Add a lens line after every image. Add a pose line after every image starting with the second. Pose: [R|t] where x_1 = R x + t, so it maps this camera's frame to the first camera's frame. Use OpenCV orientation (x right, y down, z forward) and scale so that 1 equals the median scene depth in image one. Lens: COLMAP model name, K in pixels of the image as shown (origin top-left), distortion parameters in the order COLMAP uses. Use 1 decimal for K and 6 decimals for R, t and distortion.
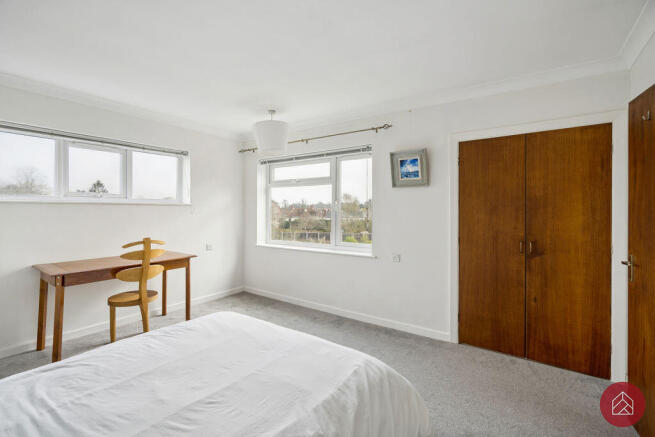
lens RADIAL K [[295.3, 0, 327.1], [0, 295.3, 210.0], [0, 0, 1]] dist [0.000063, -0.000001]
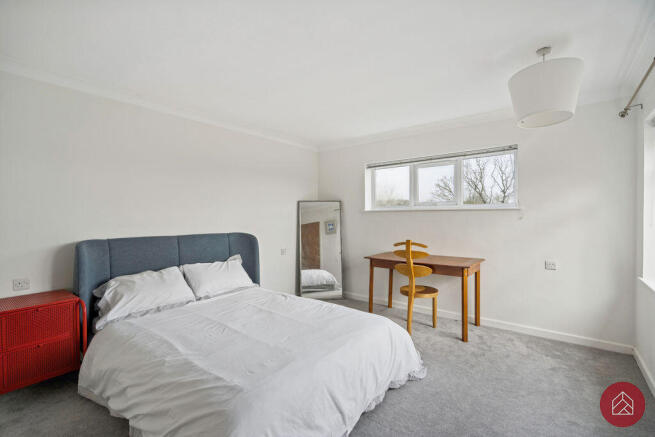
lens RADIAL K [[298.9, 0, 327.5], [0, 298.9, 218.5], [0, 0, 1]] dist [-0.001898, -0.000286]
pose [[-0.062443, 0.009341, -0.998005, 0.564201], [0.005960, 0.999942, 0.008986, -0.001812], [0.998031, -0.005387, -0.062495, 0.746459]]
